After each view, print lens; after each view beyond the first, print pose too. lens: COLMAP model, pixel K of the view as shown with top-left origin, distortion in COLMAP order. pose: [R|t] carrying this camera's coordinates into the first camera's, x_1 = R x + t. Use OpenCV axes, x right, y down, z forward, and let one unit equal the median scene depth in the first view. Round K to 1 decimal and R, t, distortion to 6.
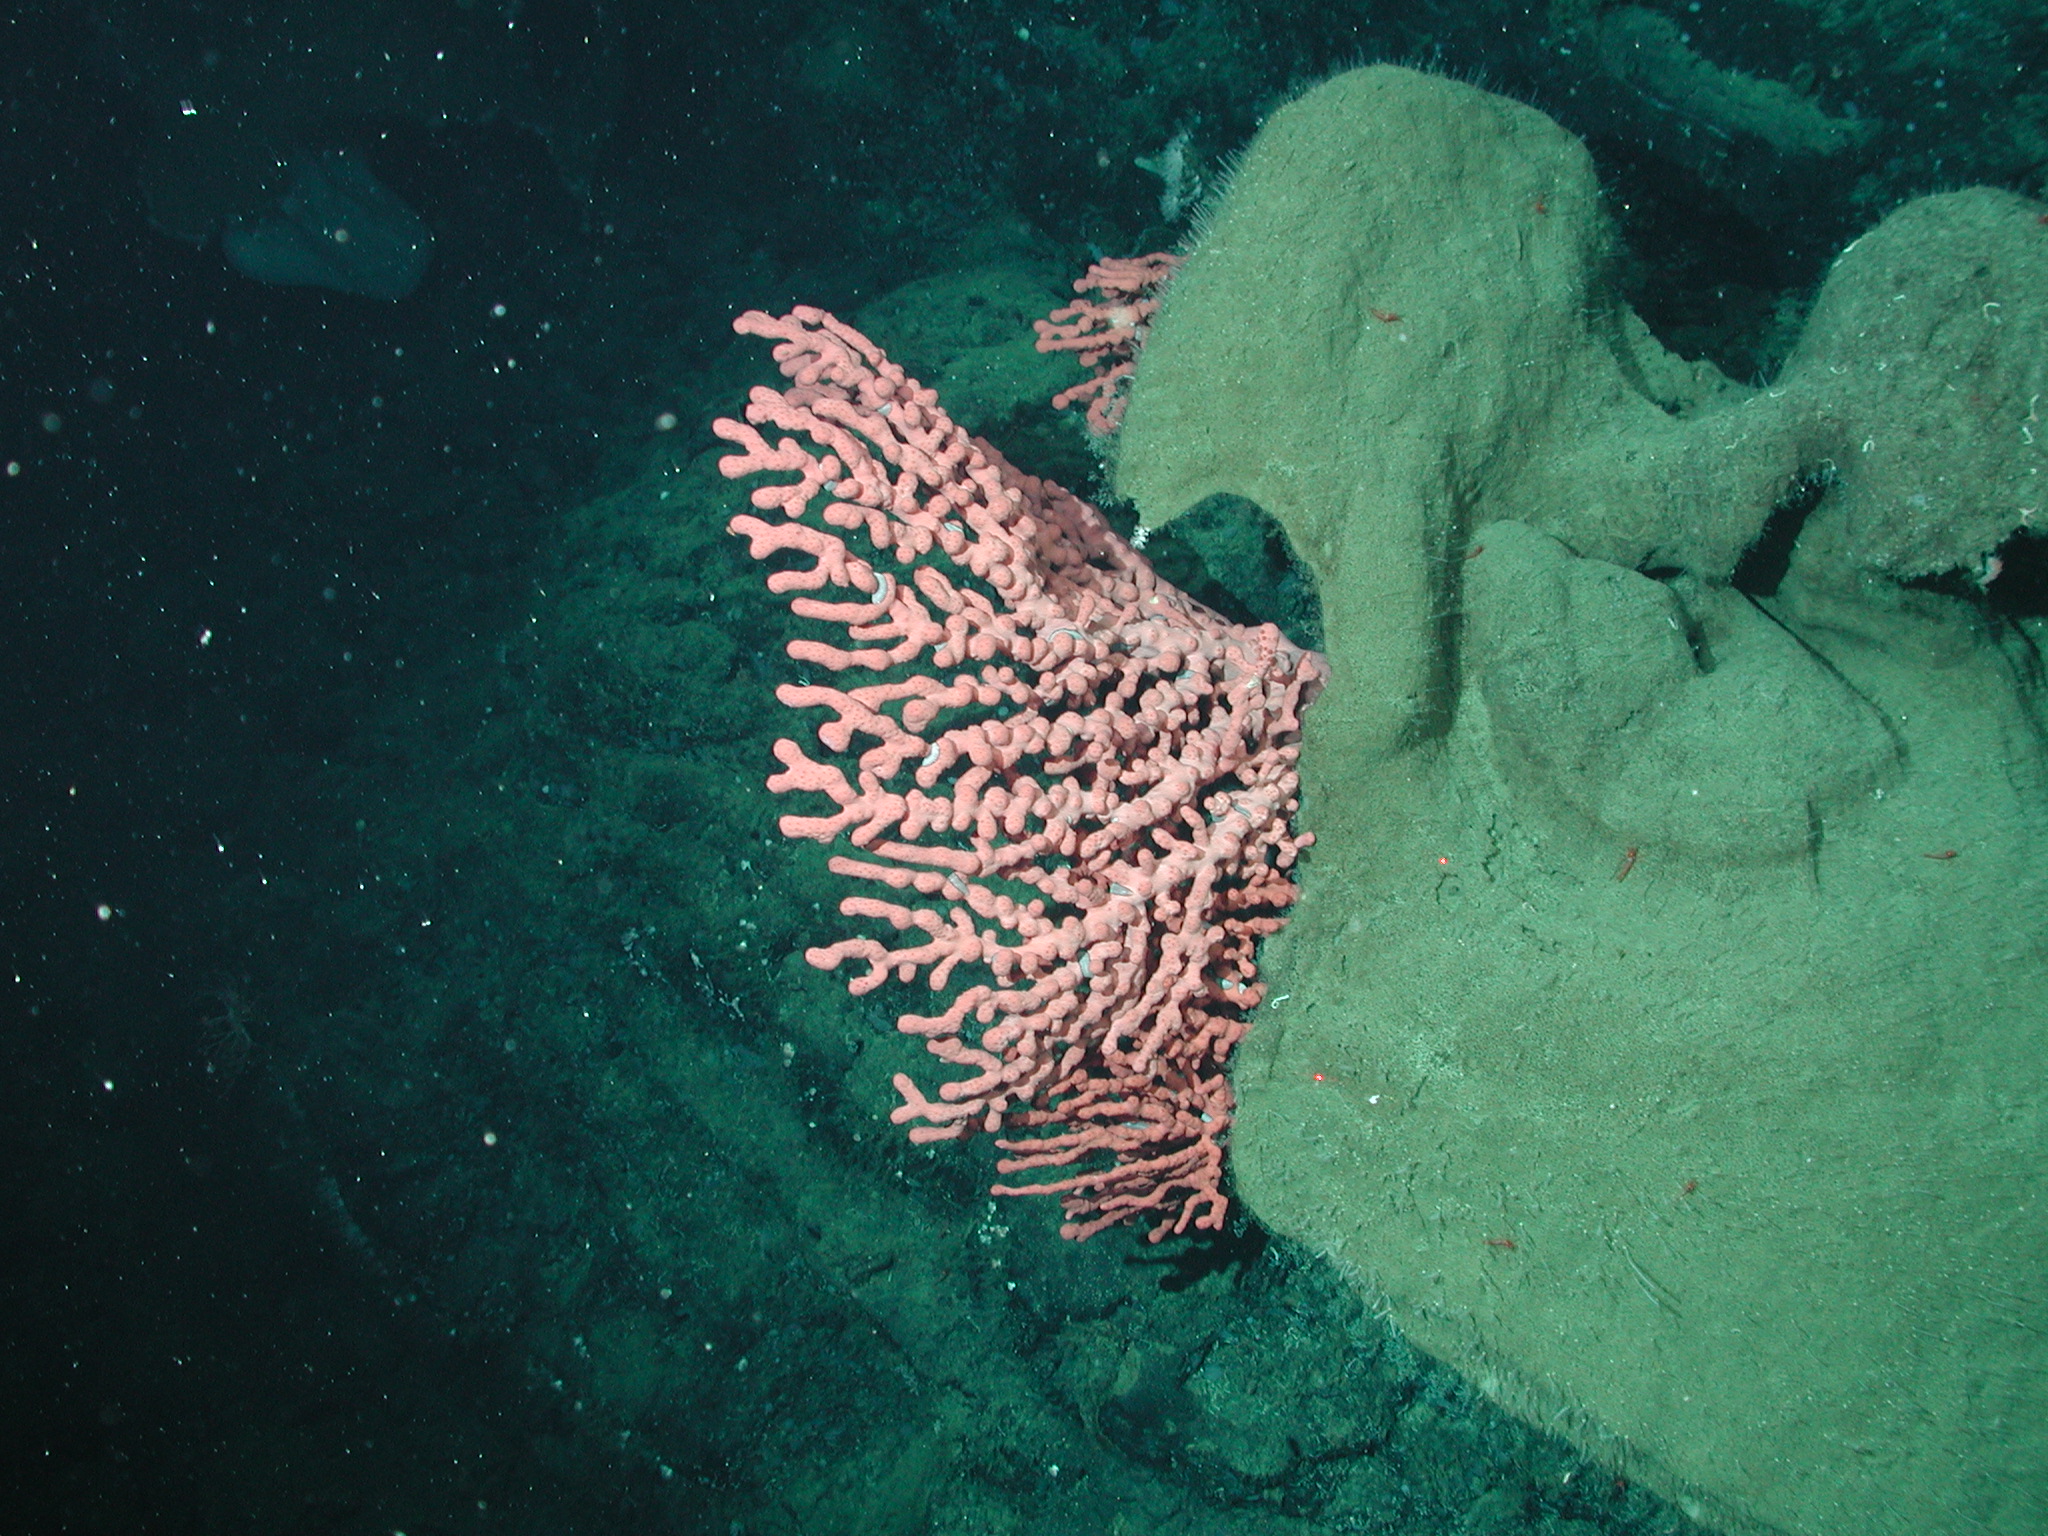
lens RADIAL K [[2289.6, 0, 1039.7], [0, 2289.6, 765.3], [0, 0, 1]] dist [-0.034154, 0.000000]
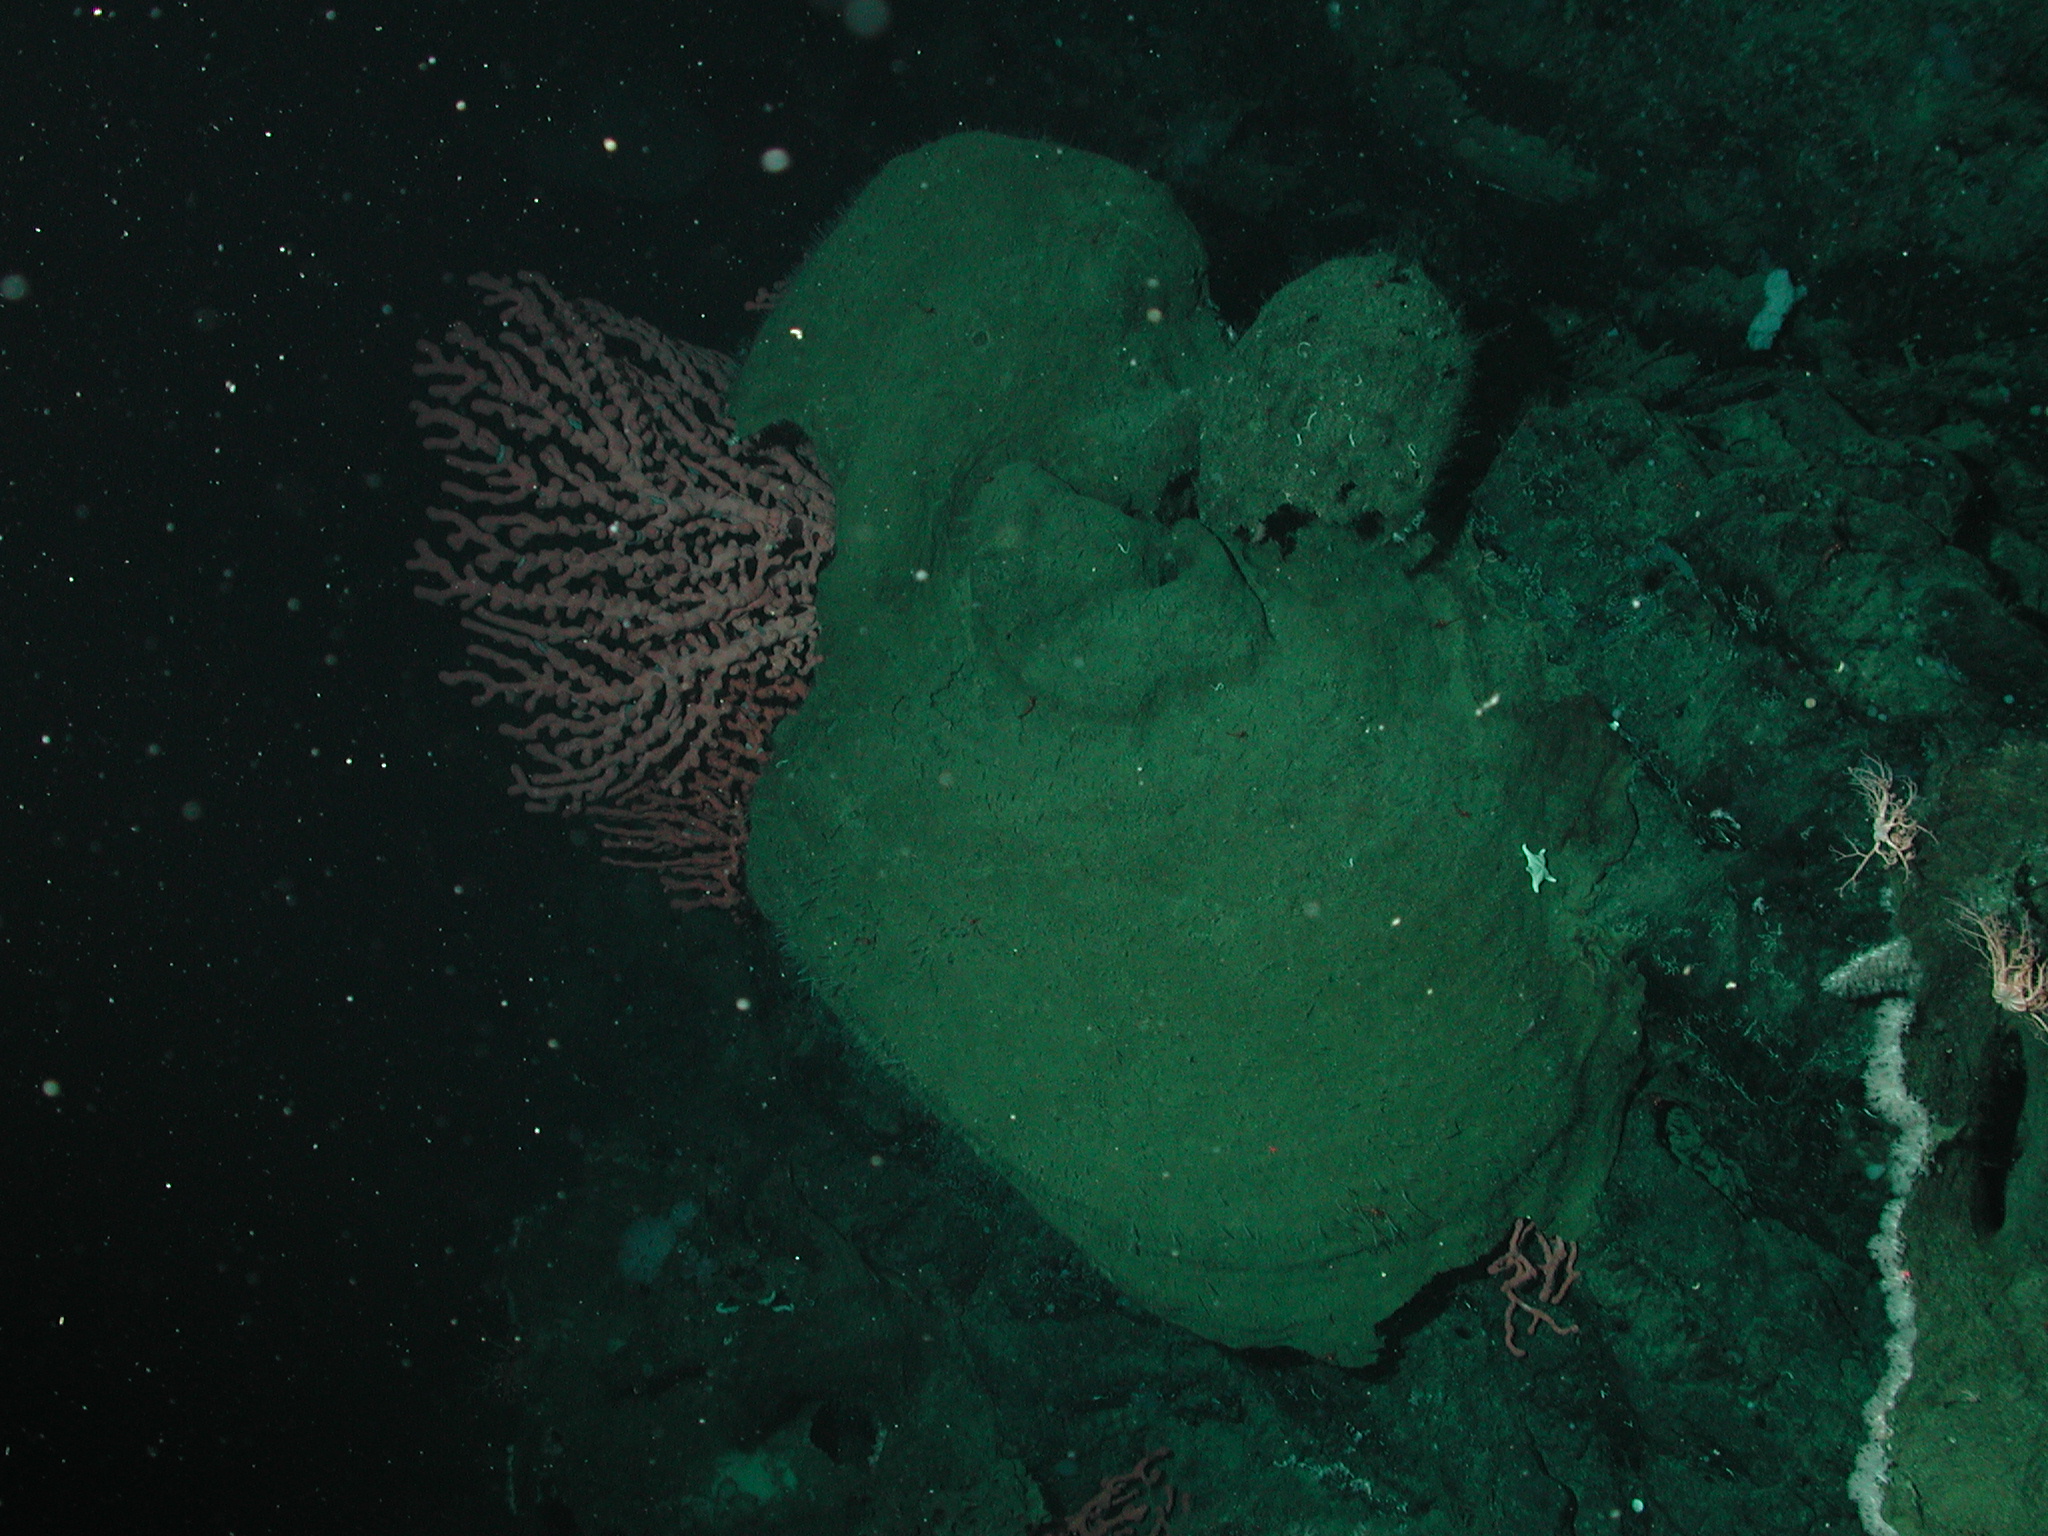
lens RADIAL K [[2289.6, 0, 1009.6], [0, 2289.6, 774.9], [0, 0, 1]] dist [-0.034154, 0.000000]
pose [[0.950644, 0.152668, -0.270127, 0.664000], [-0.138054, 0.987774, 0.072415, -0.018525], [0.277880, -0.031548, 0.960098, -0.403099]]
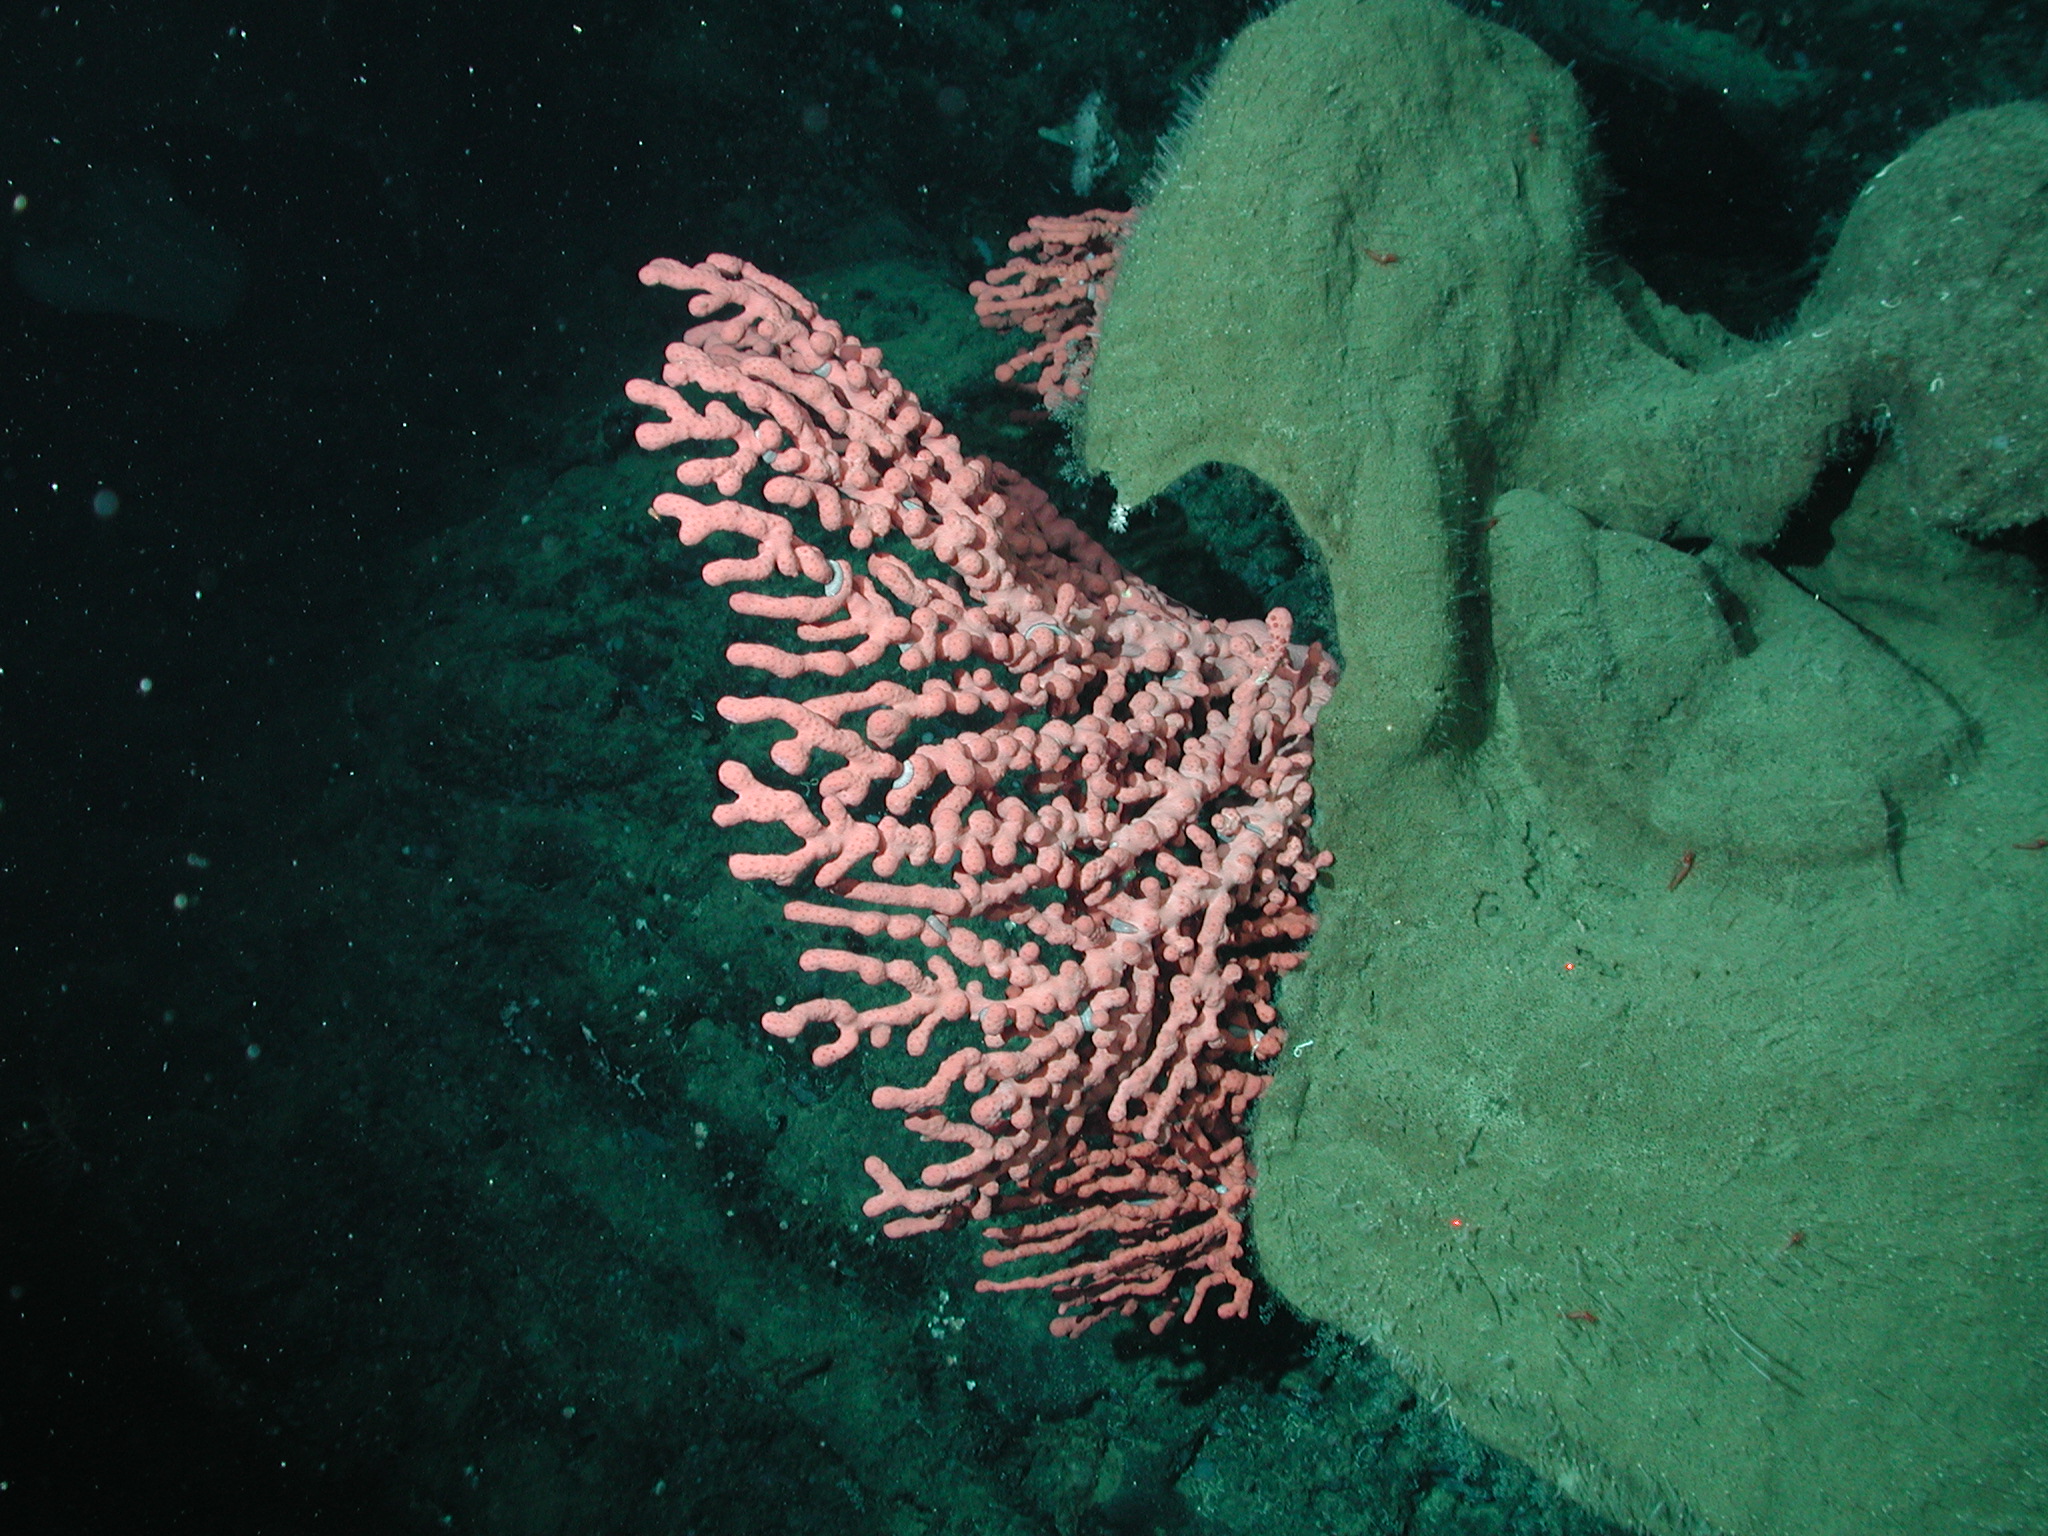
lens RADIAL K [[2289.6, 0, 1041.0], [0, 2289.6, 774.9], [0, 0, 1]] dist [-0.034154, 0.000000]
pose [[0.996401, -0.041976, 0.073645, -0.053412], [0.043325, 0.998919, -0.016824, 0.010642], [-0.072859, 0.019954, 0.997143, 0.148116]]
